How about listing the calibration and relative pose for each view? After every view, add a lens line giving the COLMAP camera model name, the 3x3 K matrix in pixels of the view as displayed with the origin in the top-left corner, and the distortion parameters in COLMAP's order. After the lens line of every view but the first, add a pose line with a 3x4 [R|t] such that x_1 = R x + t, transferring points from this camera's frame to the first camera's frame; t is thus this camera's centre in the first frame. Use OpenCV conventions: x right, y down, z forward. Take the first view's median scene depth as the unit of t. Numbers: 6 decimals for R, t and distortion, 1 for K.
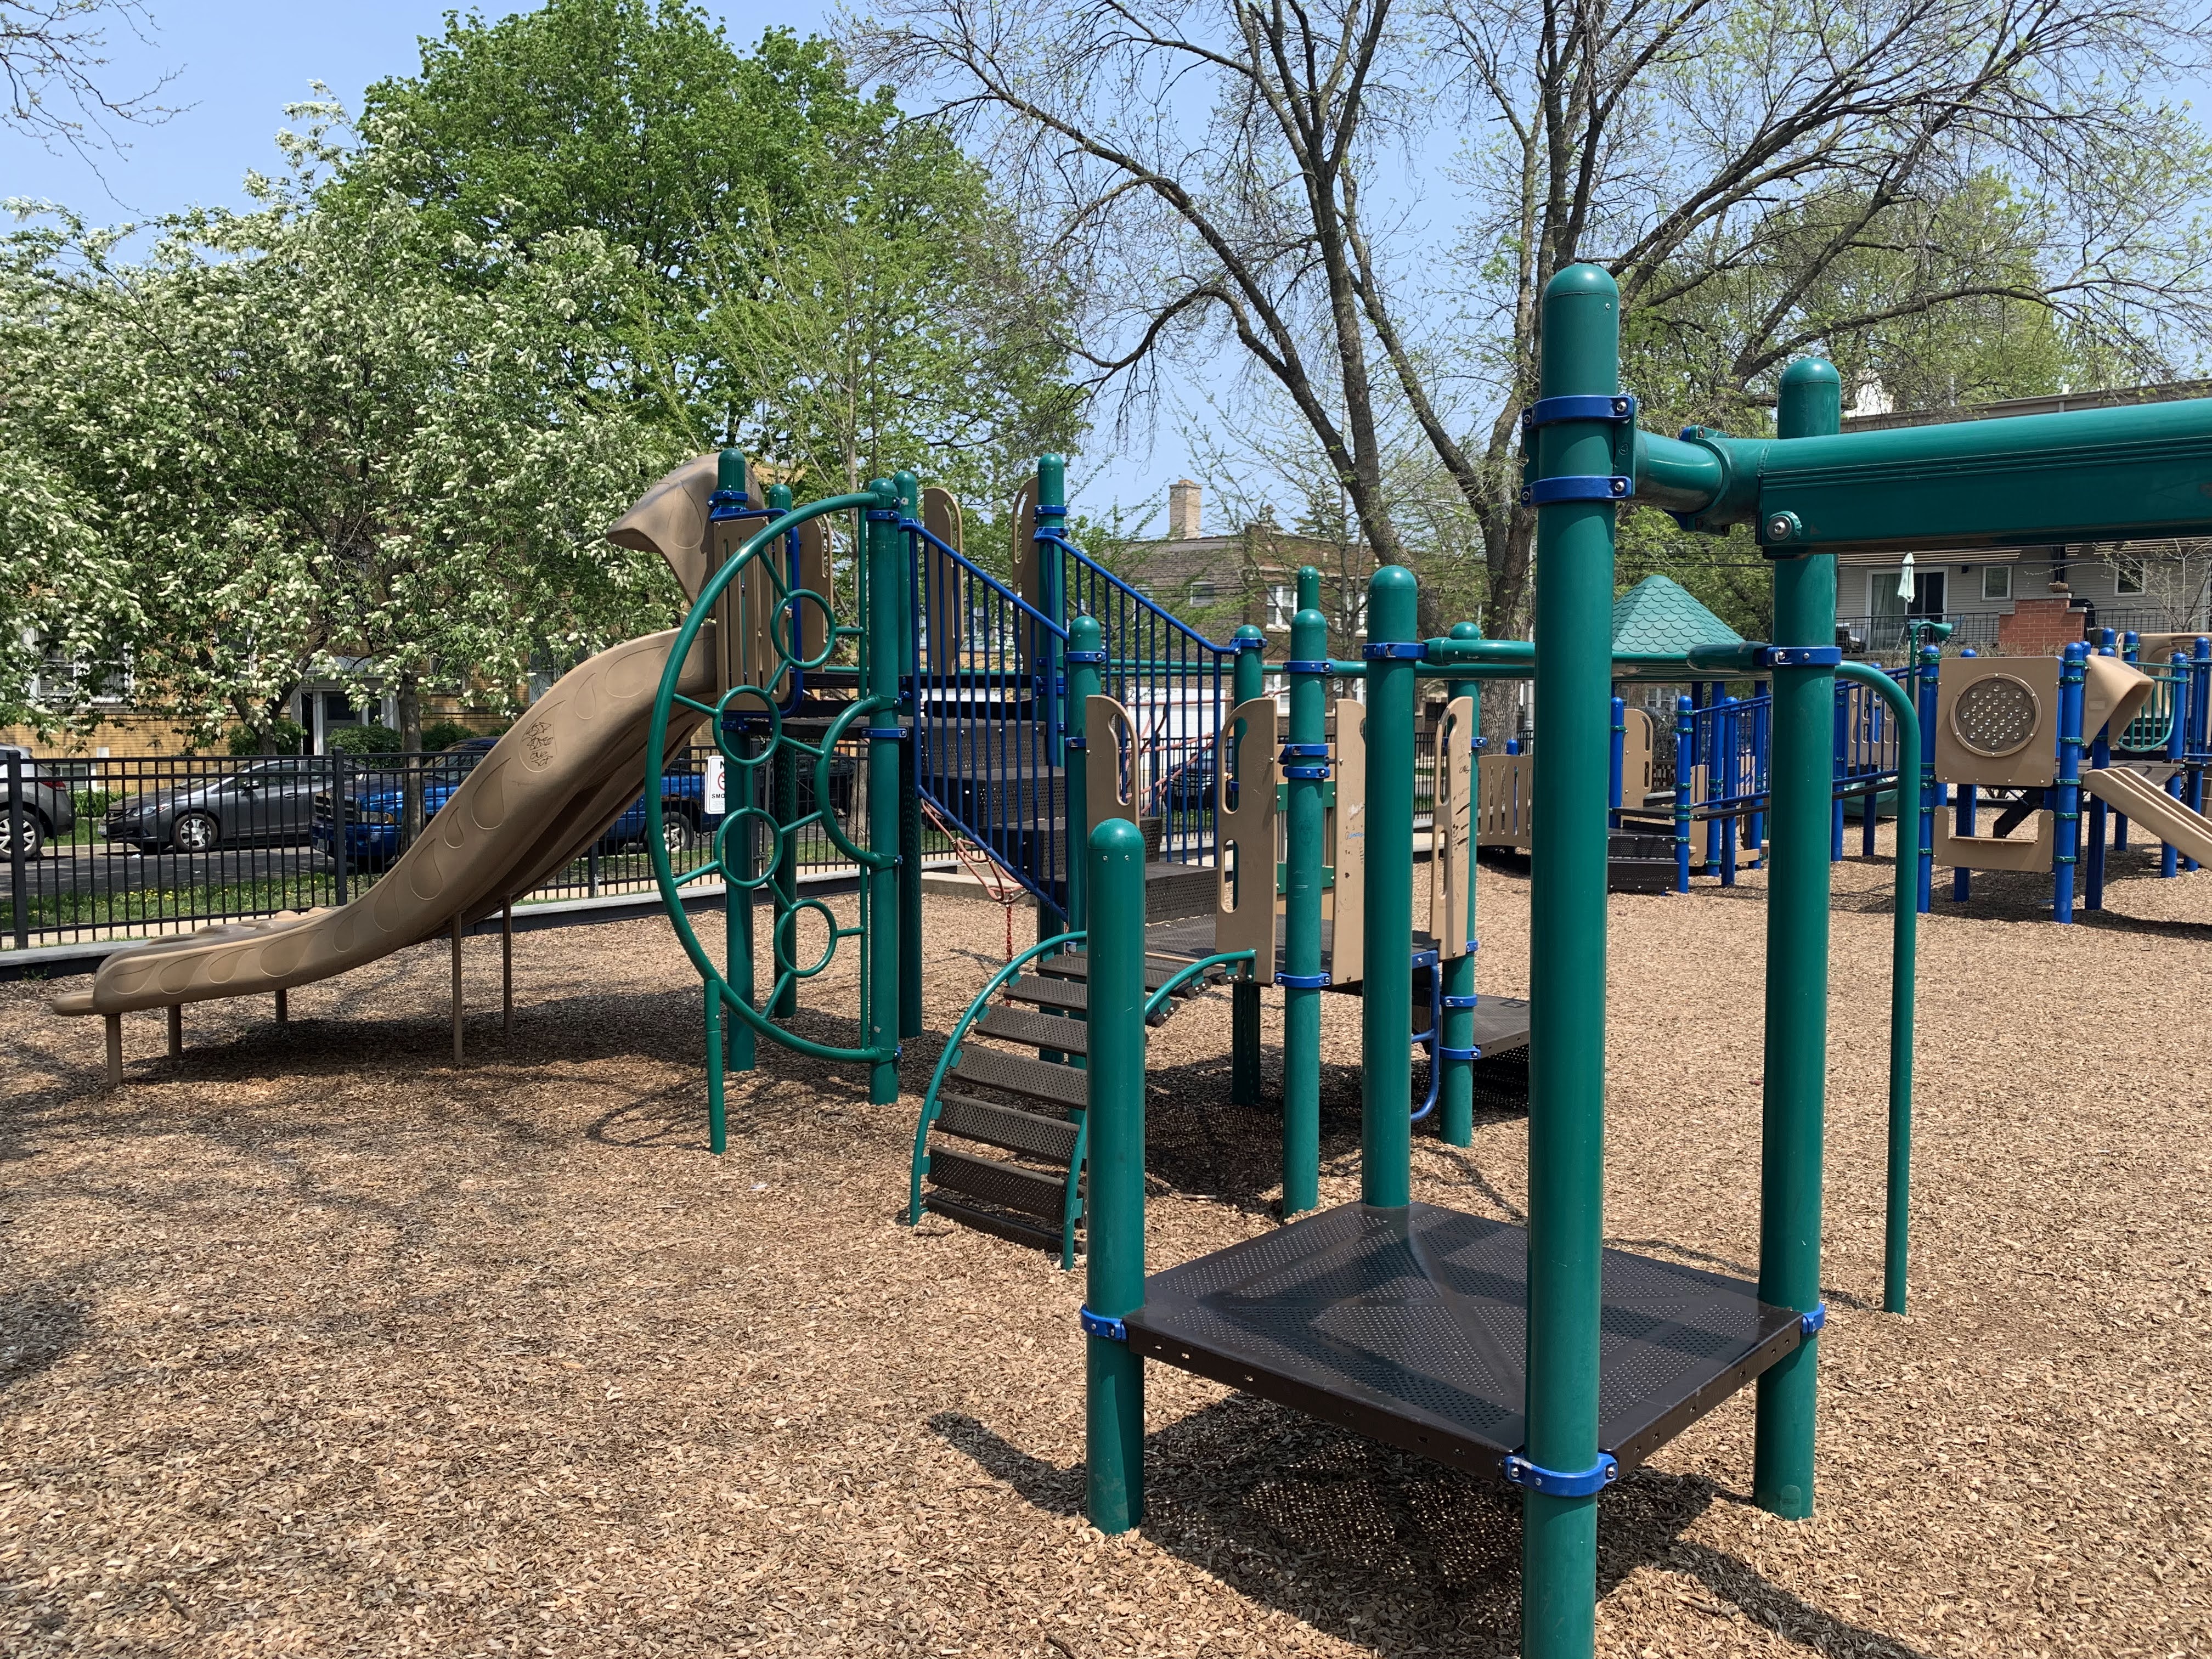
lens RADIAL K [[1672.8, 0, 1102.0], [0, 1672.8, 845.4], [0, 0, 1]] dist [-0.012890, 0.002335]
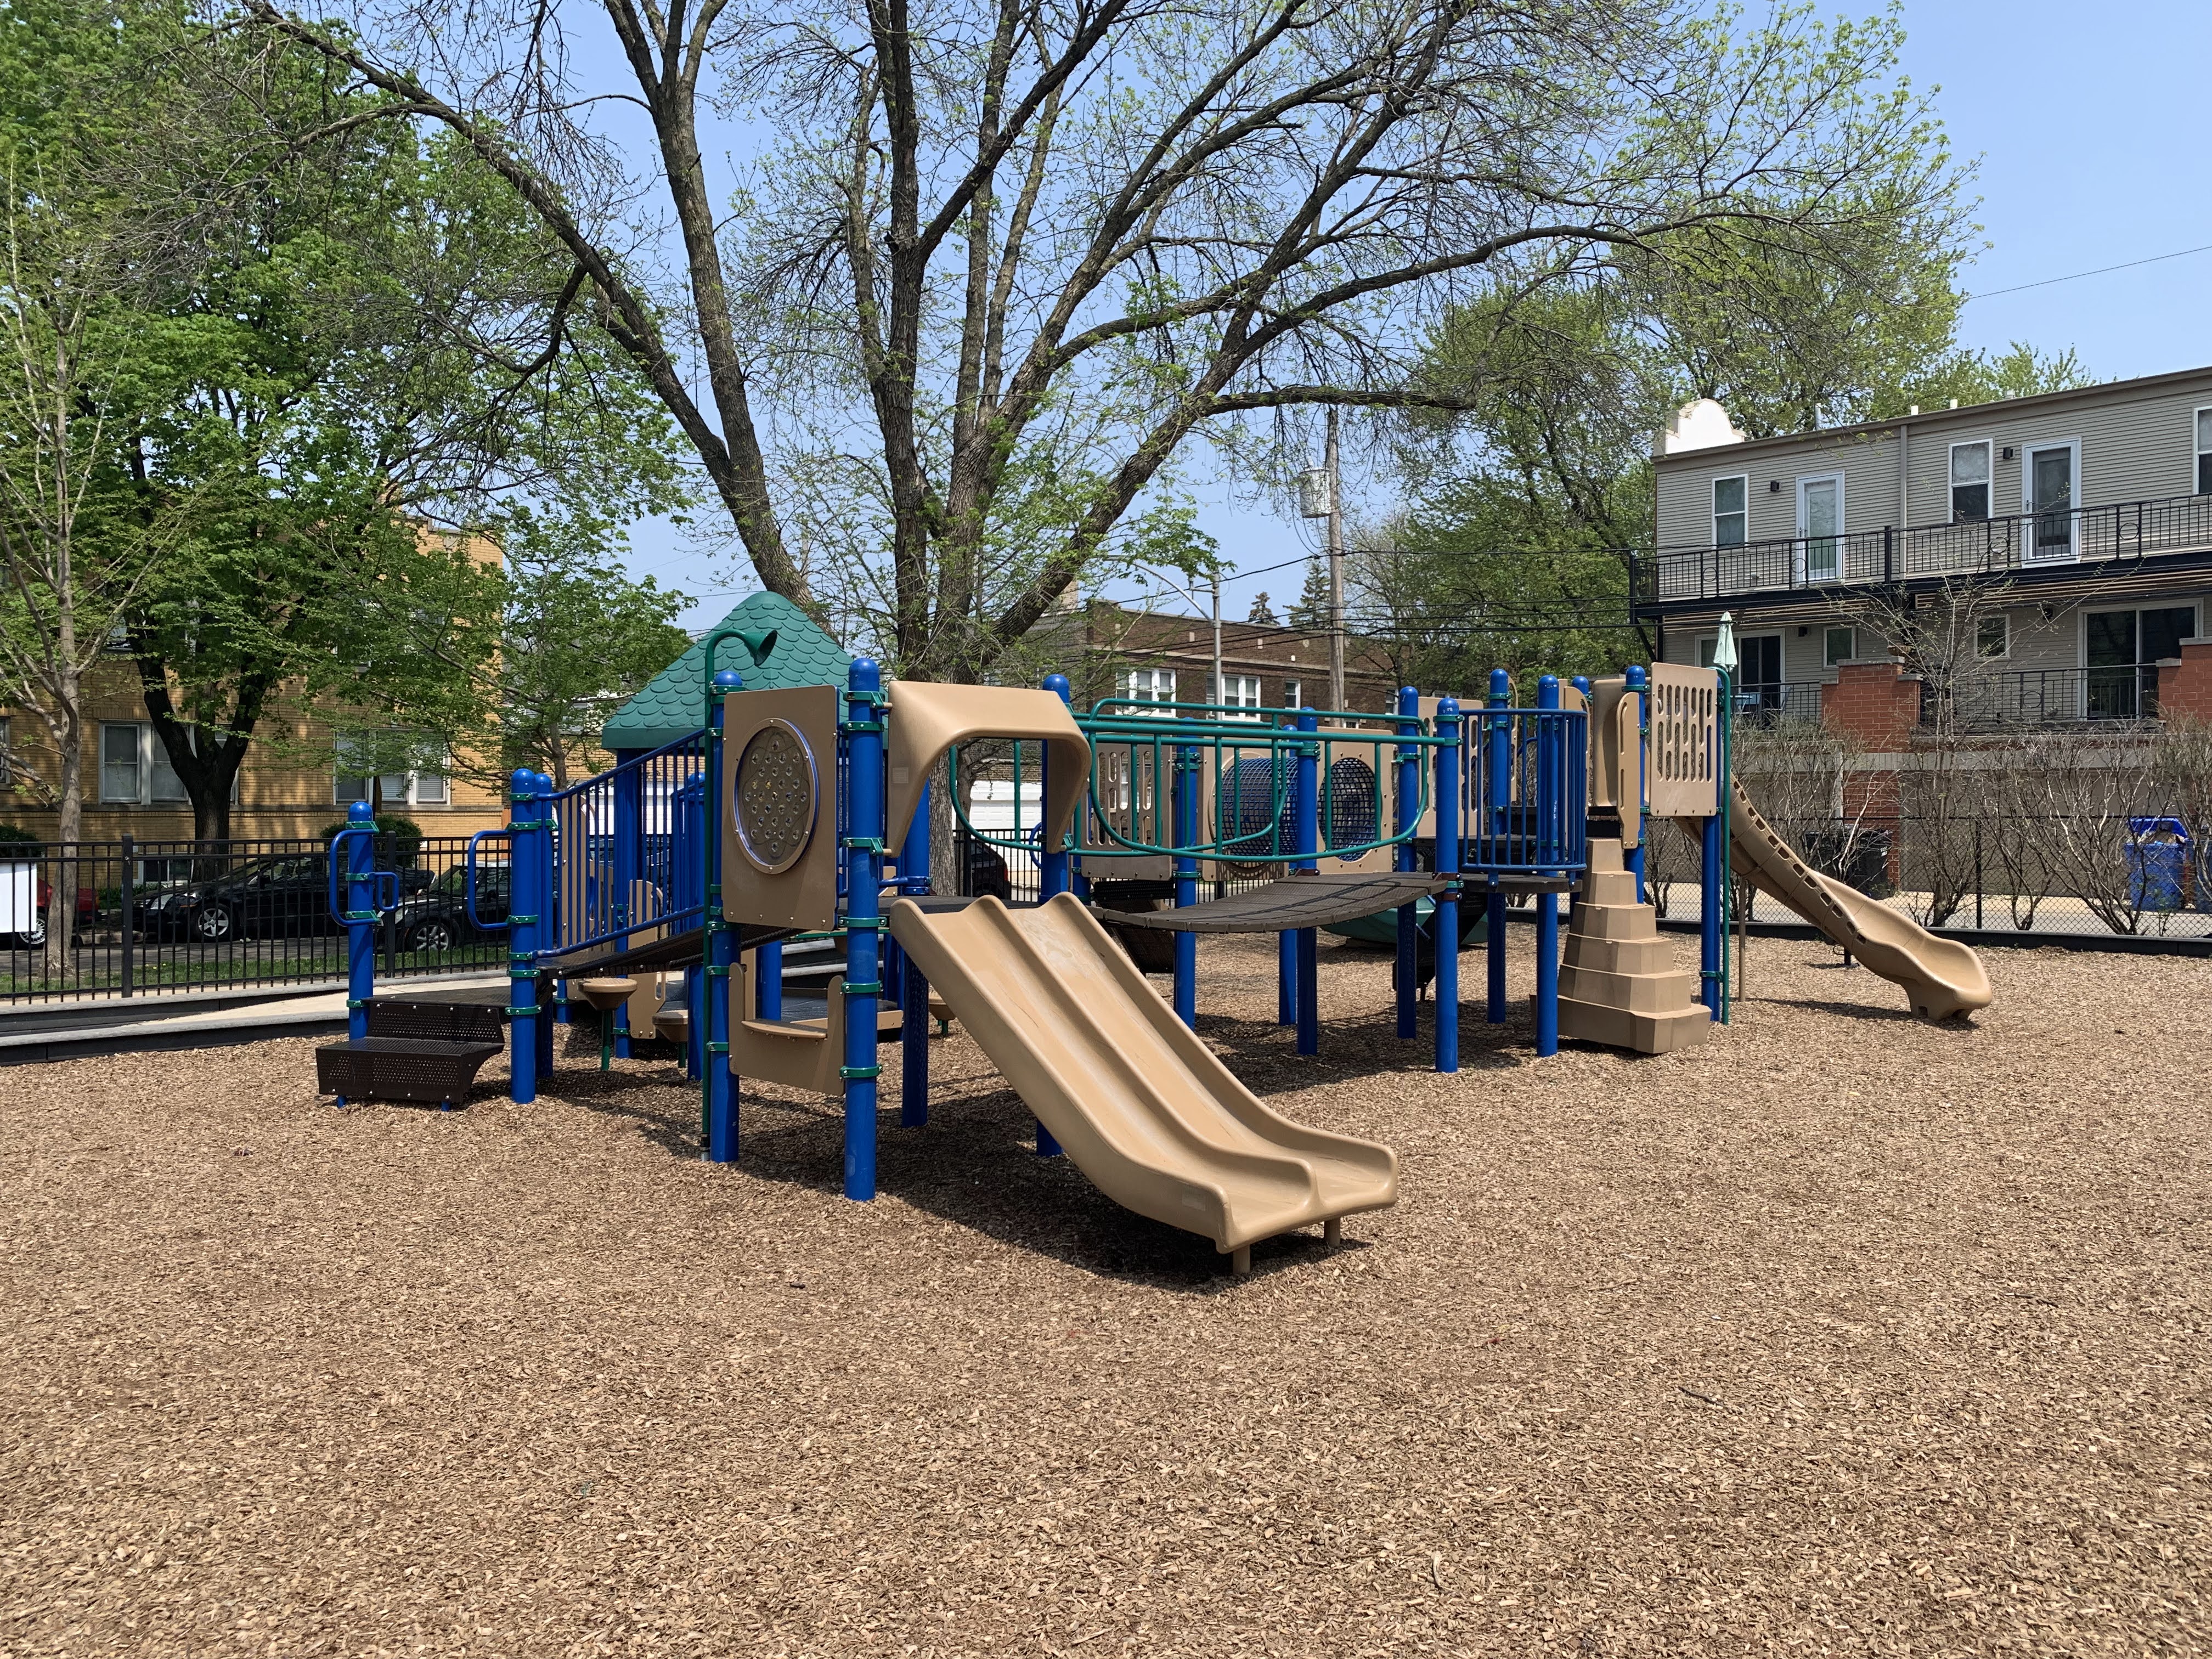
lens RADIAL K [[1672.8, 0, 1122.4], [0, 1672.8, 824.1], [0, 0, 1]] dist [-0.012890, 0.002335]
pose [[0.997517, -0.000218, -0.070427, 0.392673], [-0.004826, 0.997433, -0.071443, -0.017671], [0.070262, 0.071606, 0.994955, 0.271835]]
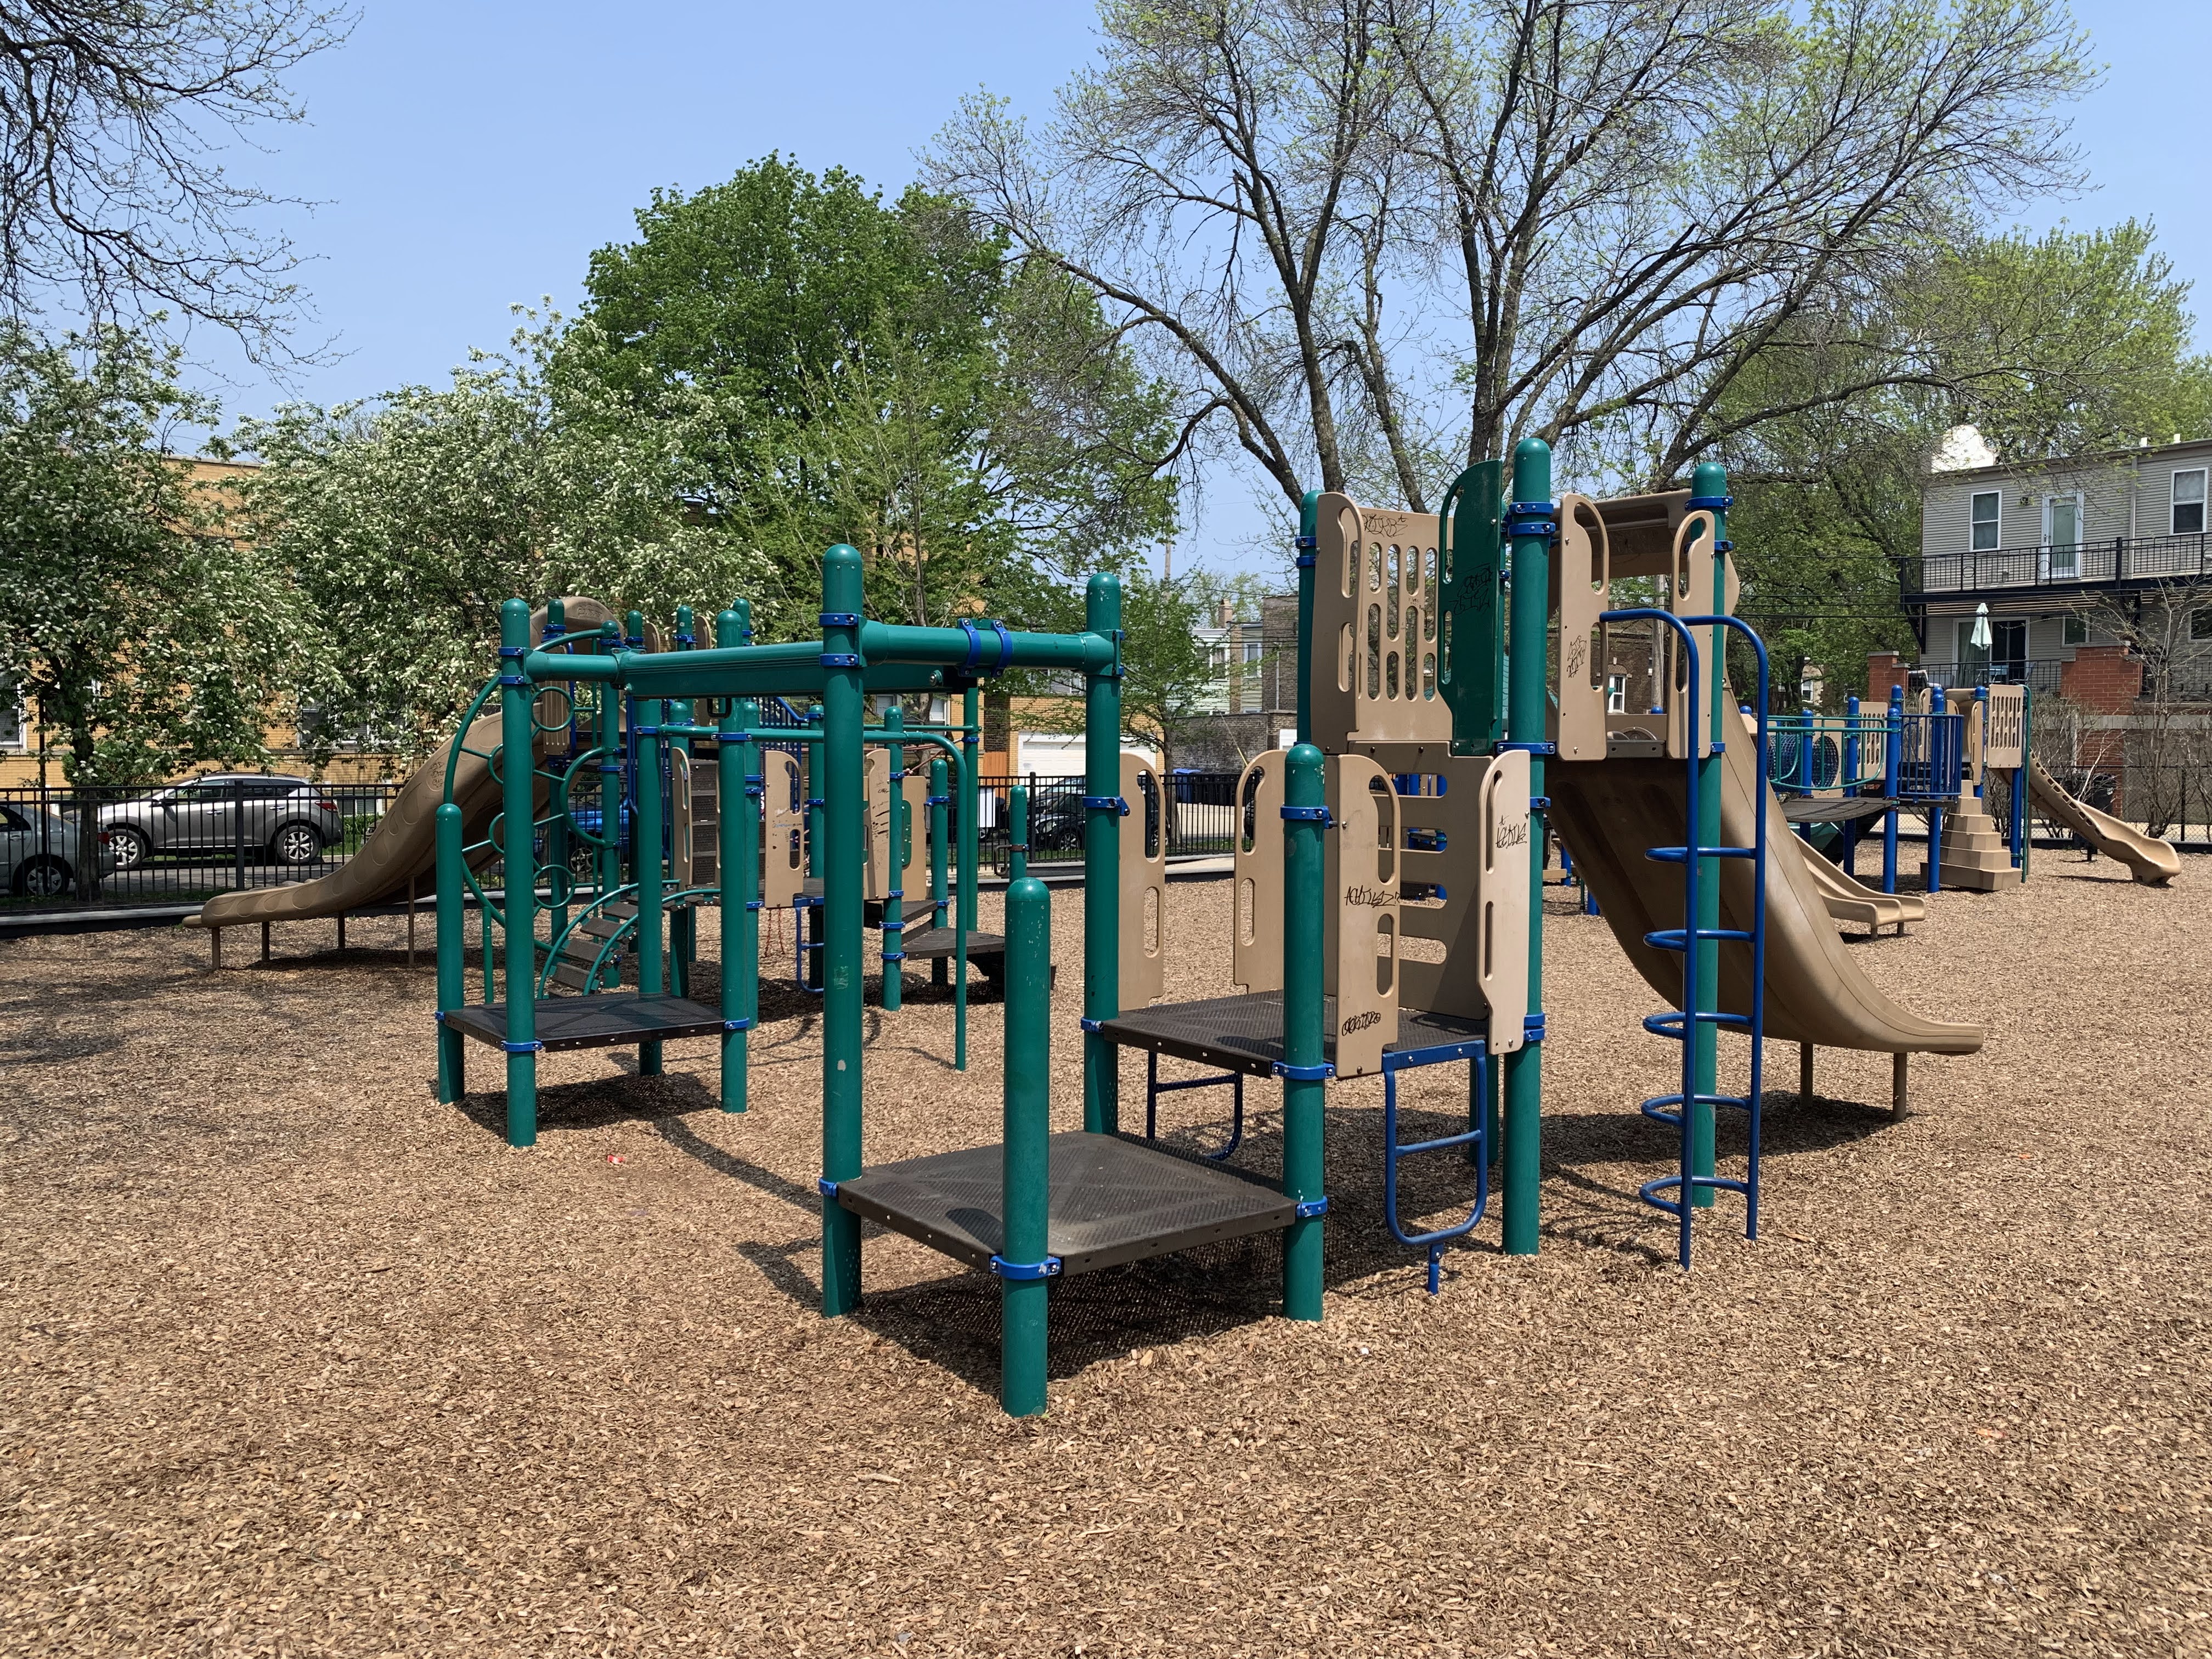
lens RADIAL K [[1672.8, 0, 1107.4], [0, 1672.8, 824.9], [0, 0, 1]] dist [-0.012890, 0.002335]
pose [[0.984114, 0.009325, -0.177293, 0.210212], [-0.015590, 0.999301, -0.033975, 0.012153], [0.176852, 0.036200, 0.983571, -0.186016]]
